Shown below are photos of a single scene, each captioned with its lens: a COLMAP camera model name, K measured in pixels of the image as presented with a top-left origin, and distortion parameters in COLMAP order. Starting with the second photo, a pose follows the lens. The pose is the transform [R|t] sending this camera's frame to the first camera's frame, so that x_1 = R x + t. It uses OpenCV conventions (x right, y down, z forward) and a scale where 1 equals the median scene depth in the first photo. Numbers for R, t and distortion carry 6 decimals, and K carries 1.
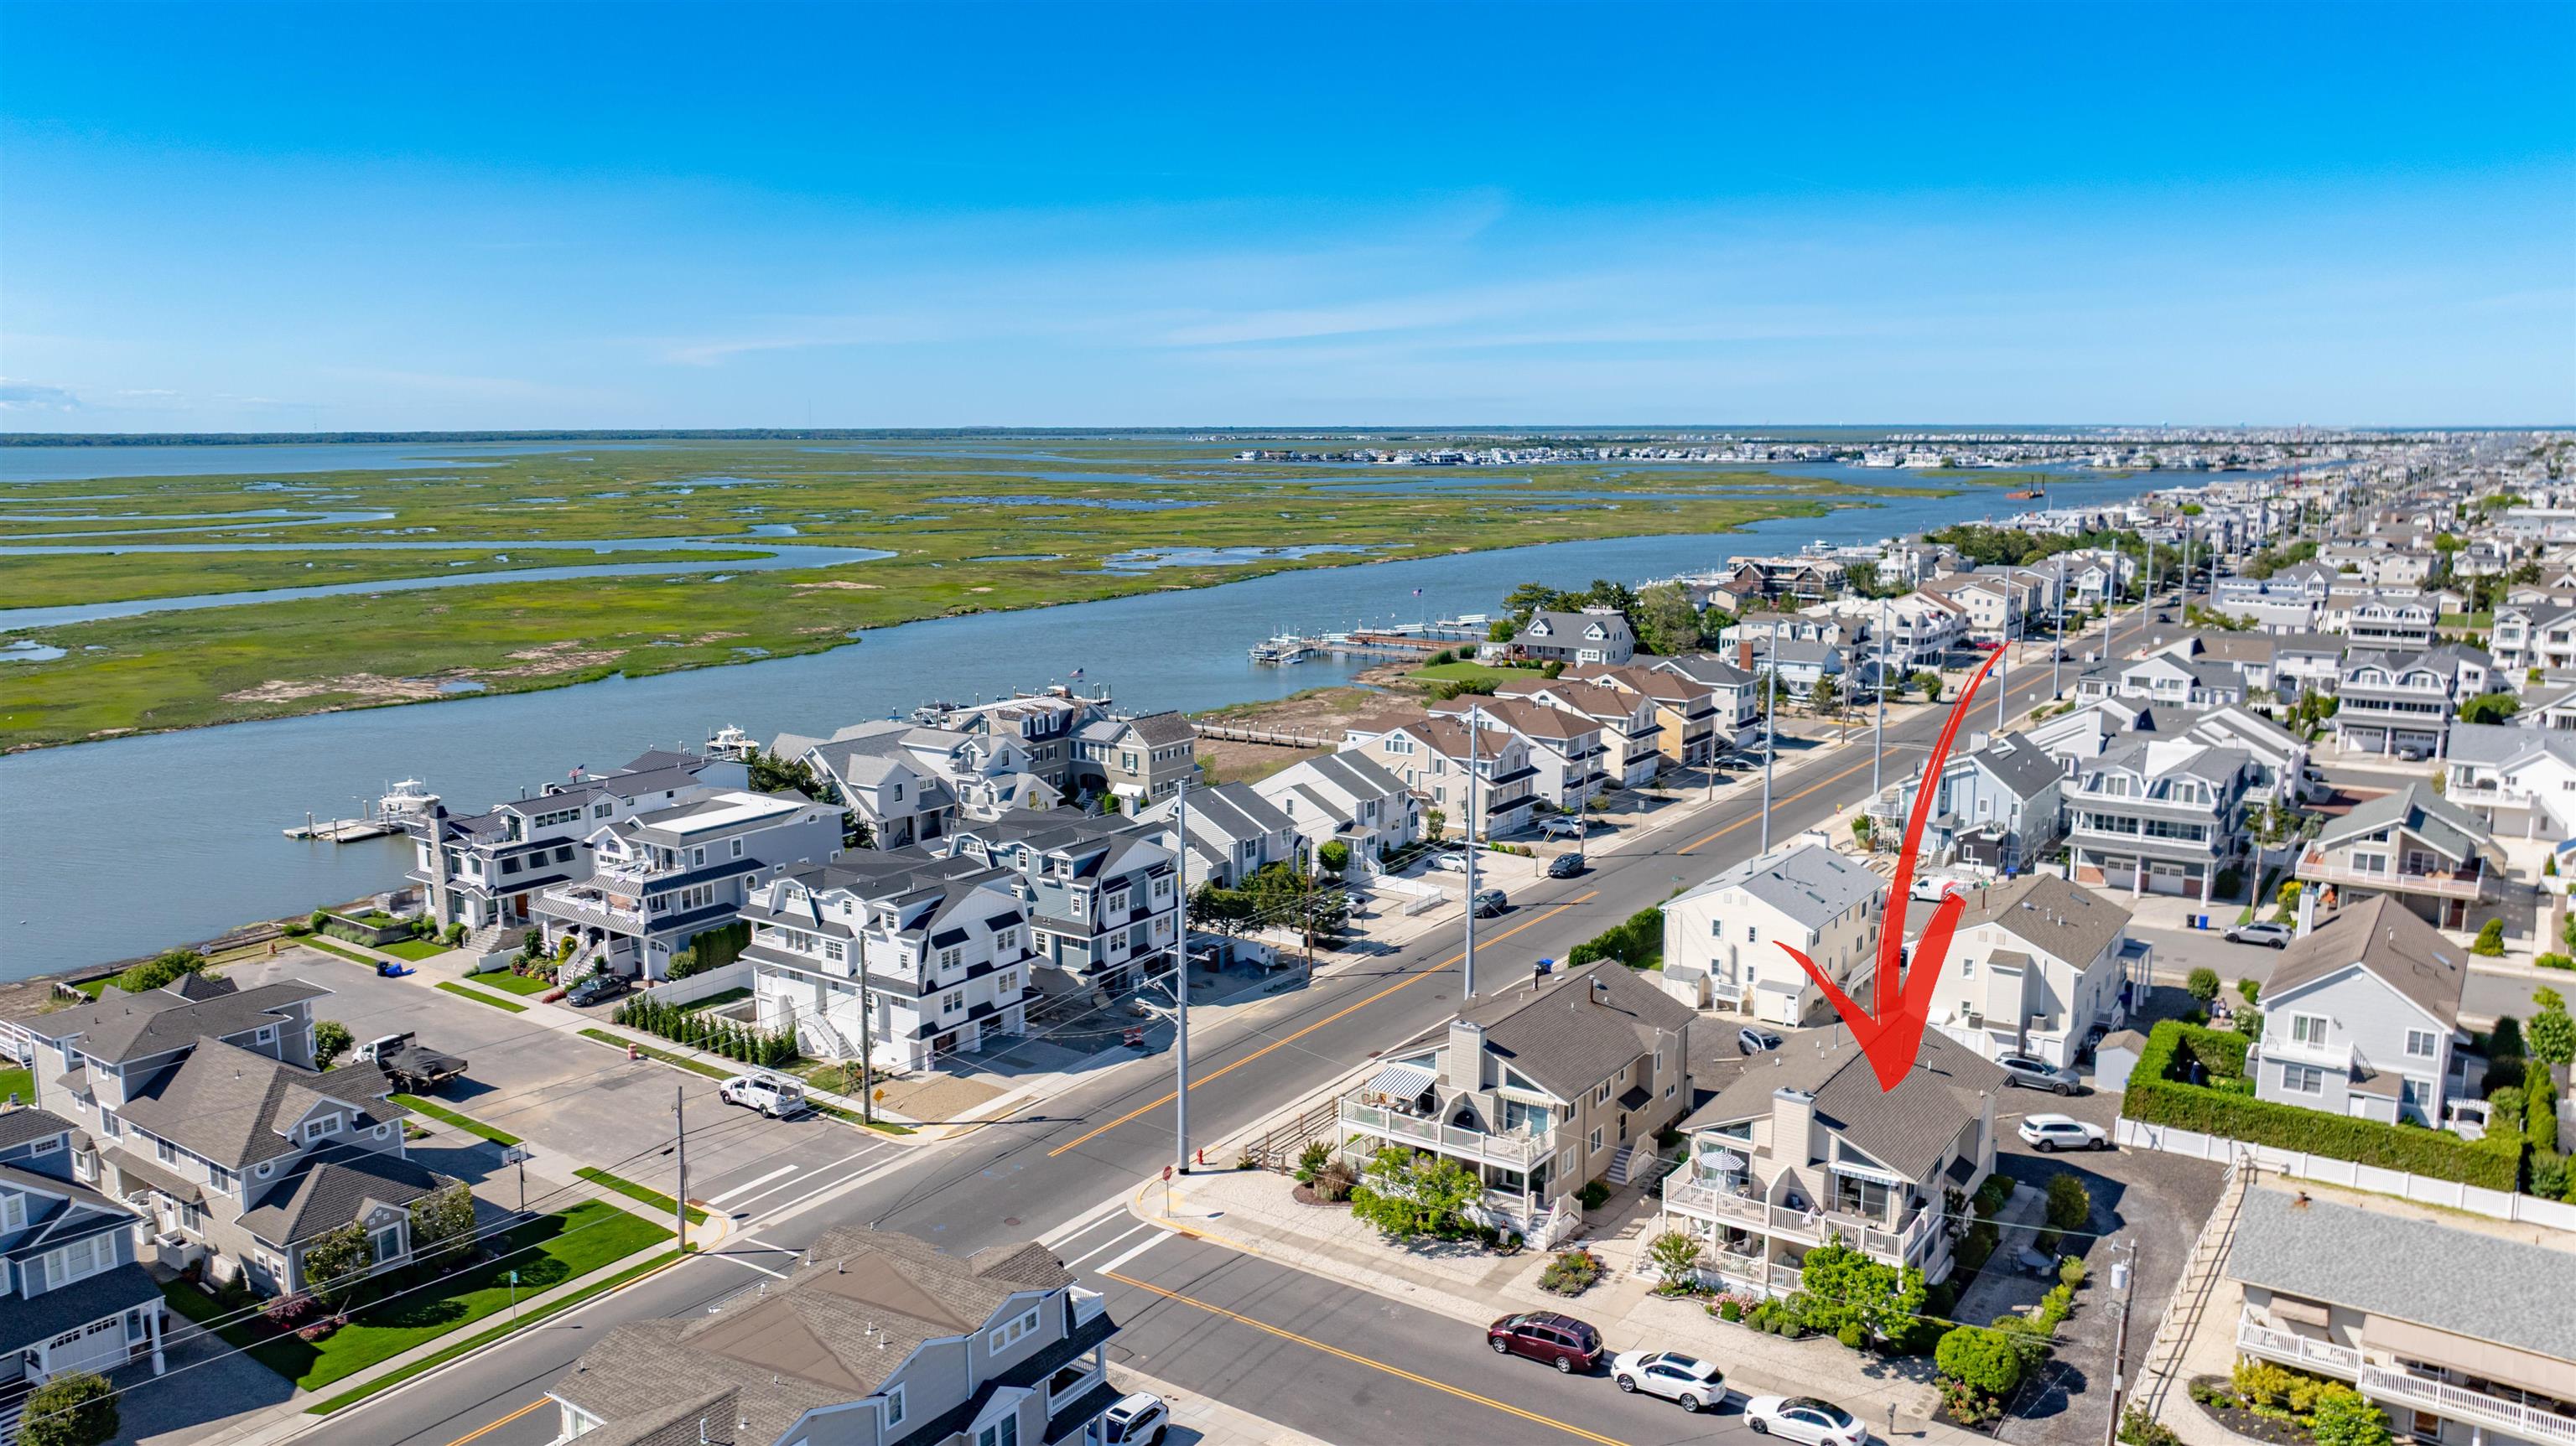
lens RADIAL K [[1815.3, 0, 1288.0], [0, 1815.3, 723.0], [0, 0, 1]] dist [-0.012257, -0.006747]
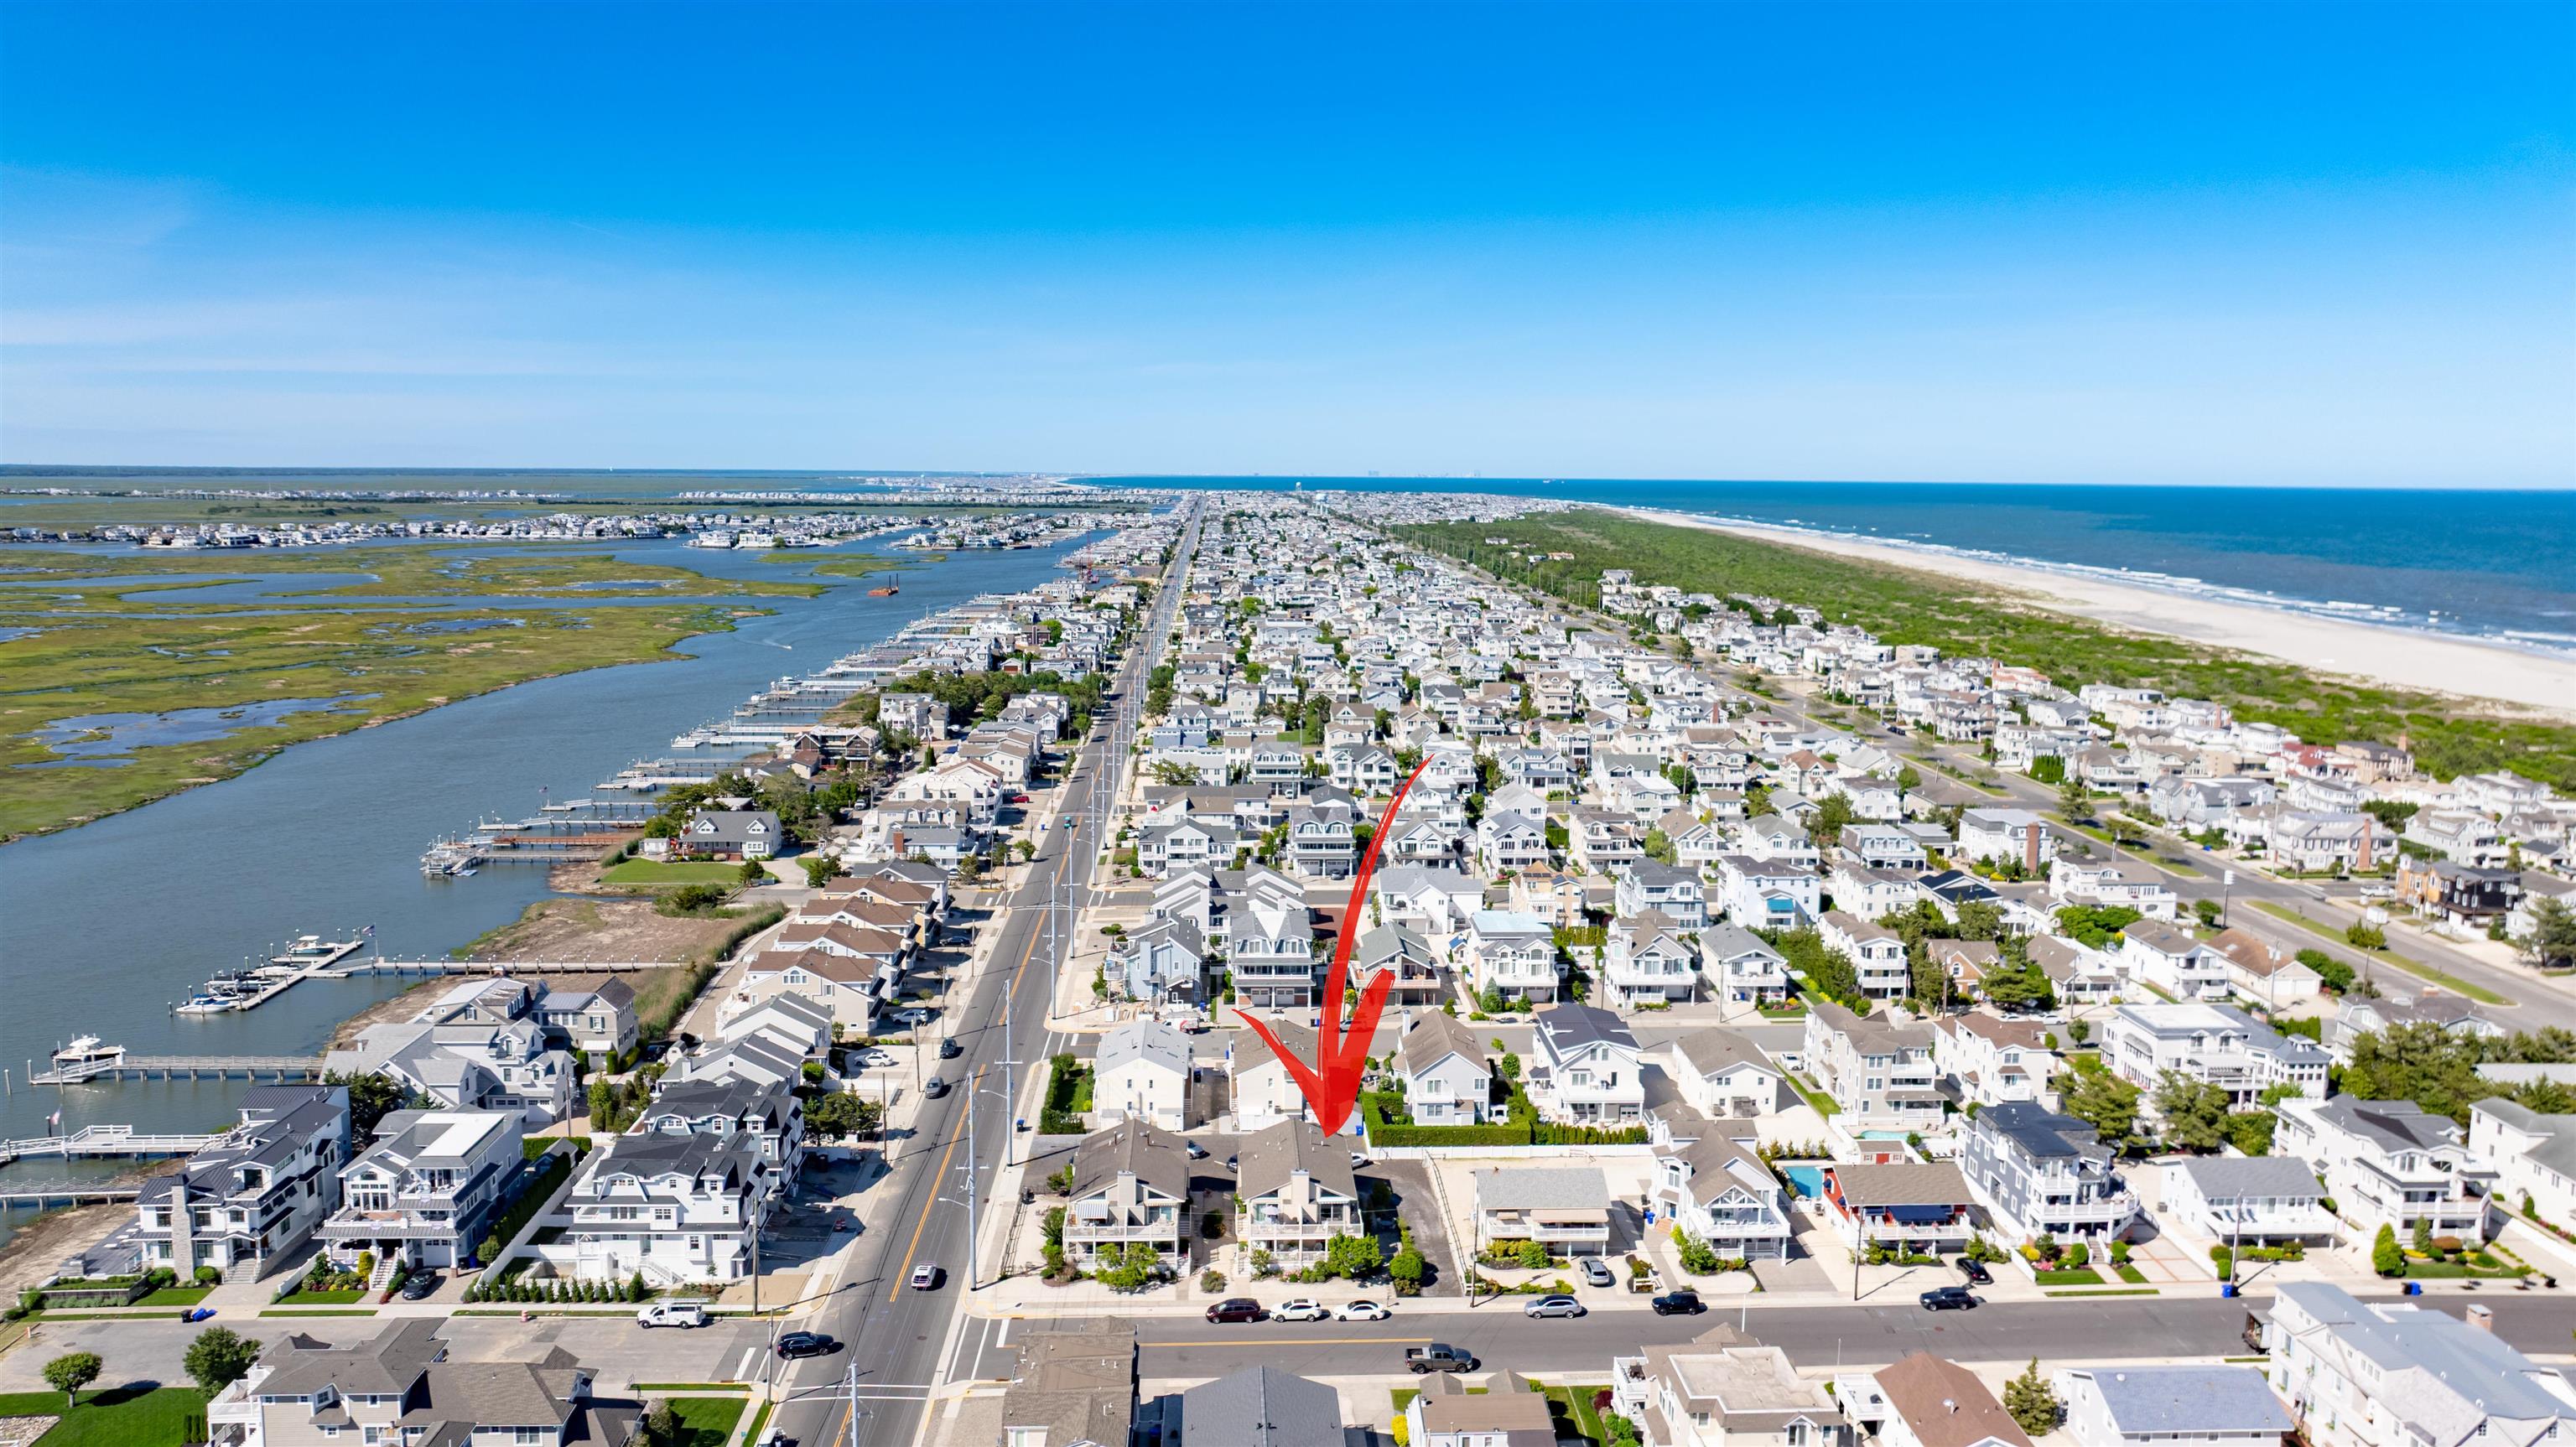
lens RADIAL K [[1815.4, 0, 1288.0], [0, 1815.4, 723.5], [0, 0, 1]] dist [-0.012257, -0.006747]
pose [[0.796800, -0.072334, 0.599898, -0.708308], [0.086080, 0.996271, 0.005794, -0.244294], [-0.598080, 0.047023, 0.800056, -0.533653]]
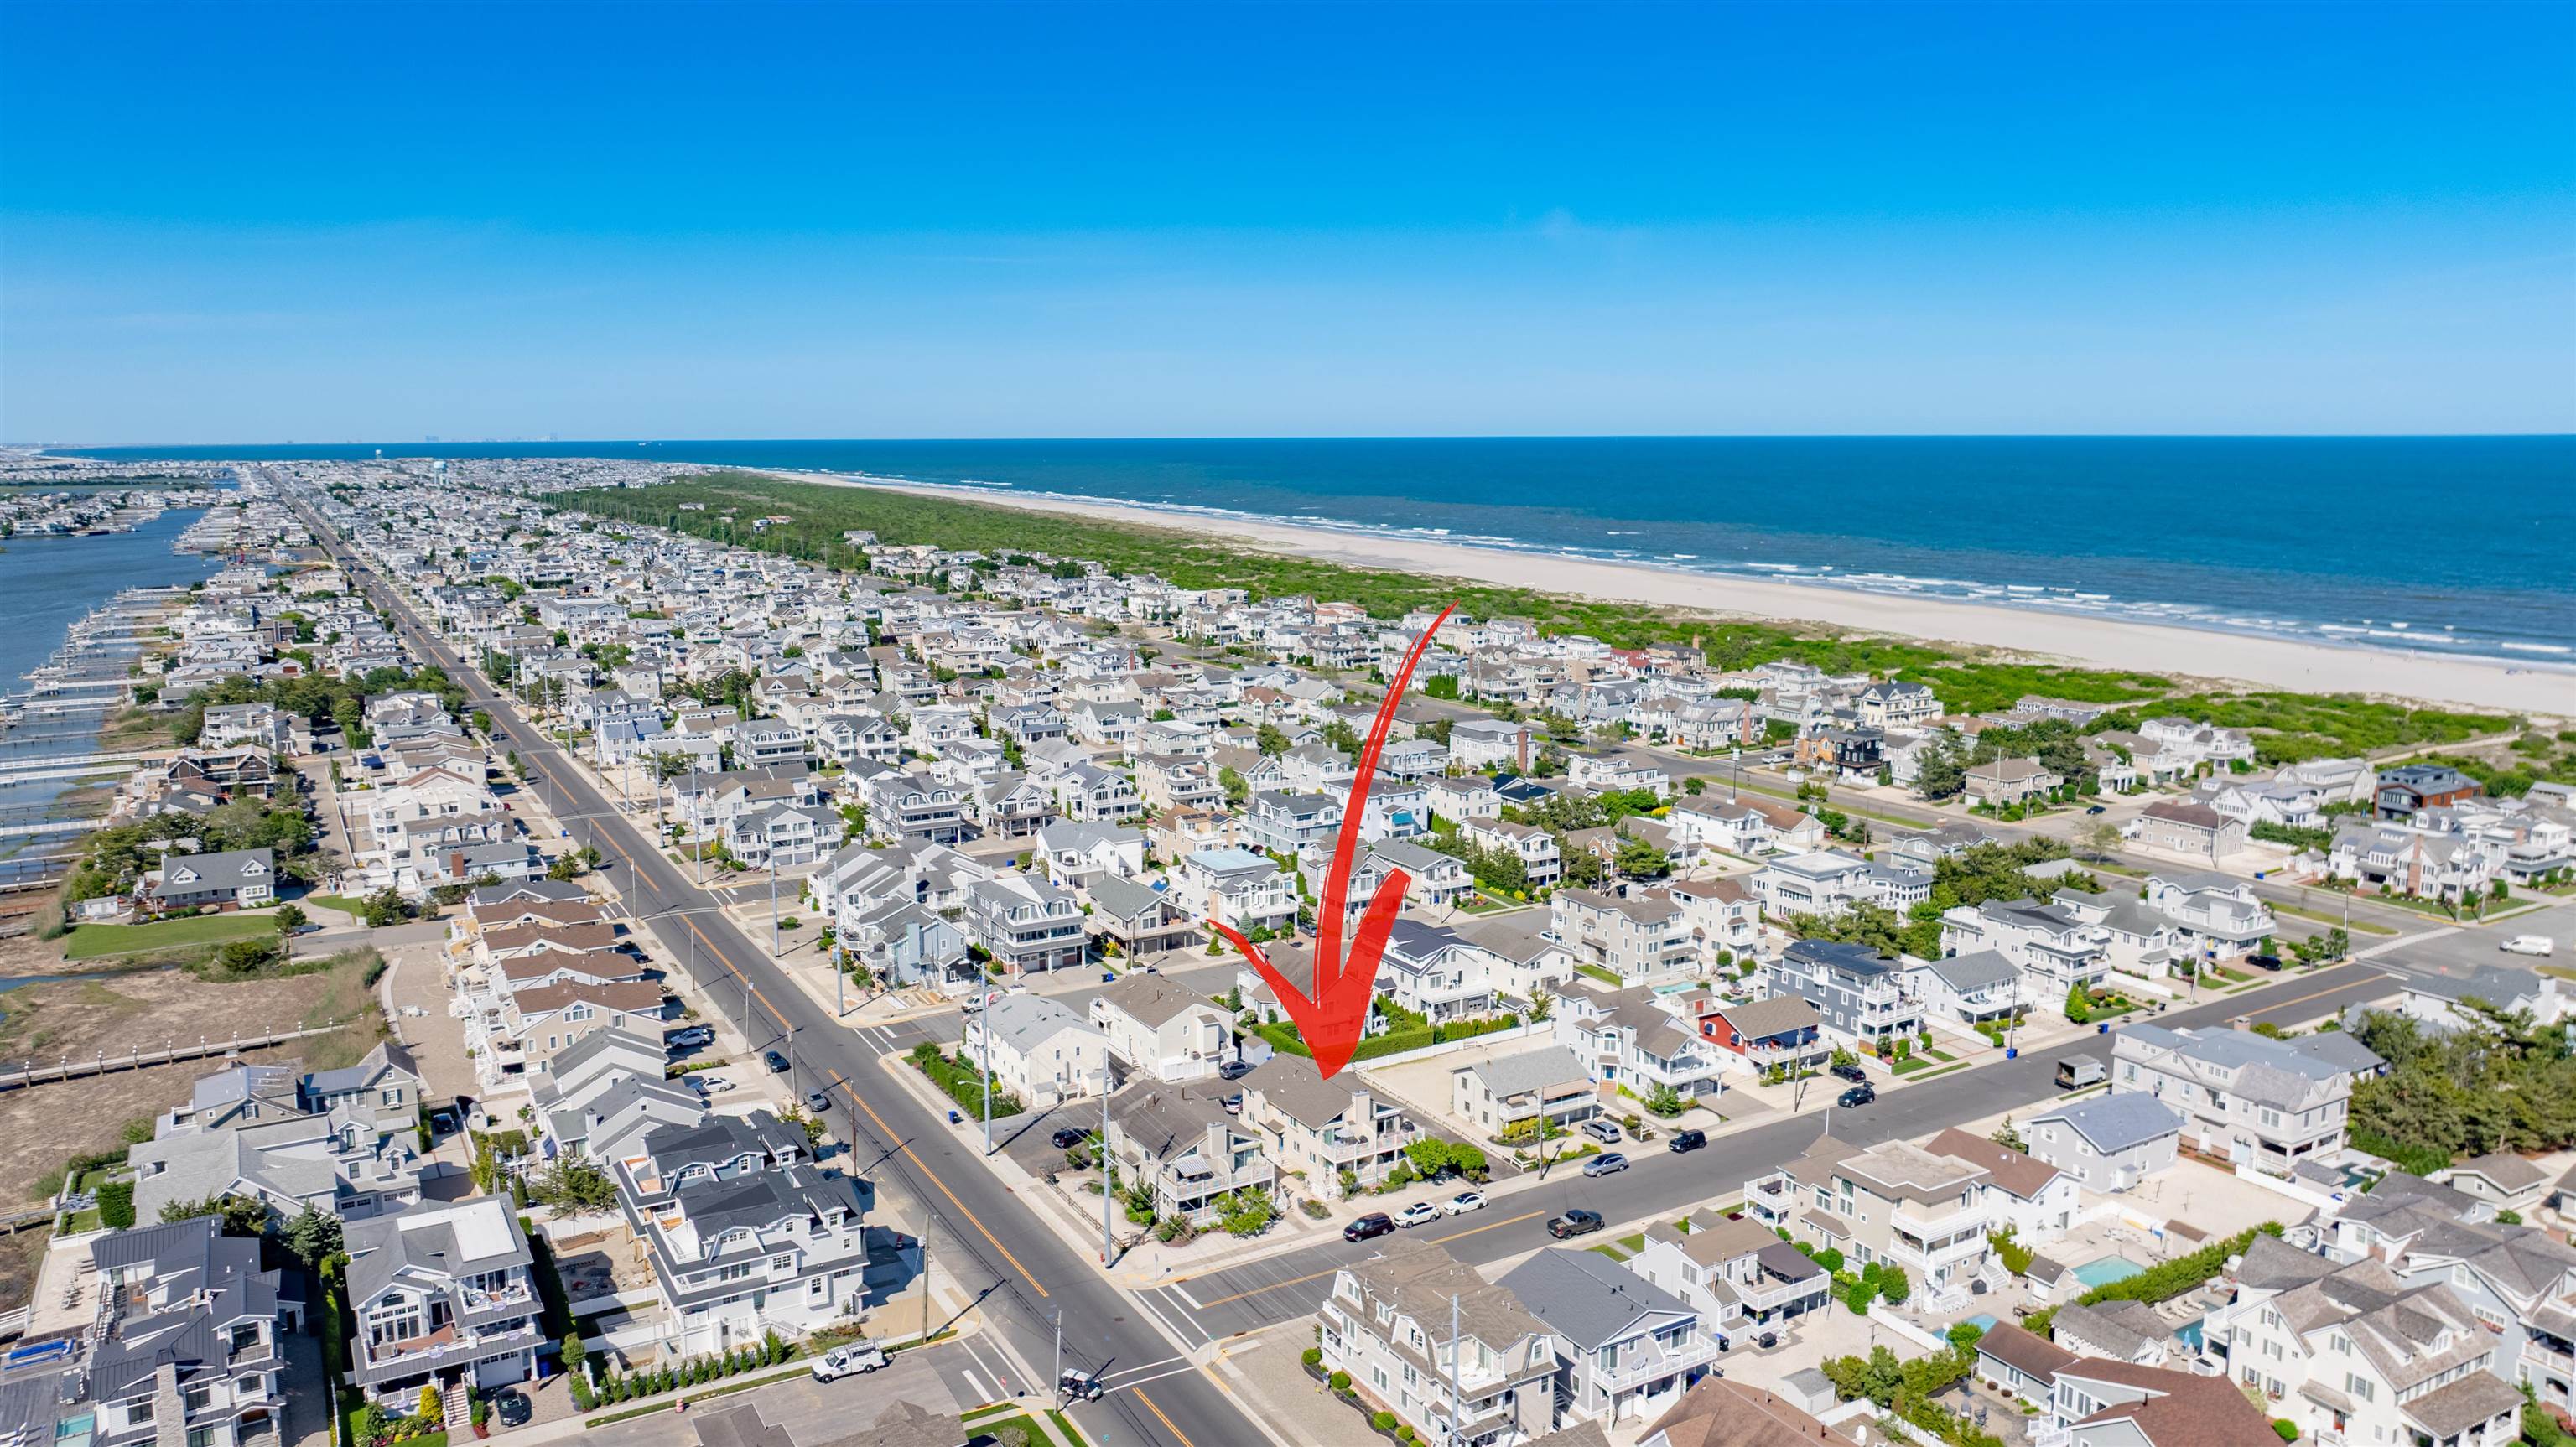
lens RADIAL K [[1810.6, 0, 1288.0], [0, 1810.6, 723.5], [0, 0, 1]] dist [-0.006838, -0.003629]
pose [[0.423239, -0.141314, 0.894930, -1.246186], [0.149126, 0.985155, 0.085035, -0.331930], [-0.893661, 0.097467, 0.438030, 0.024145]]
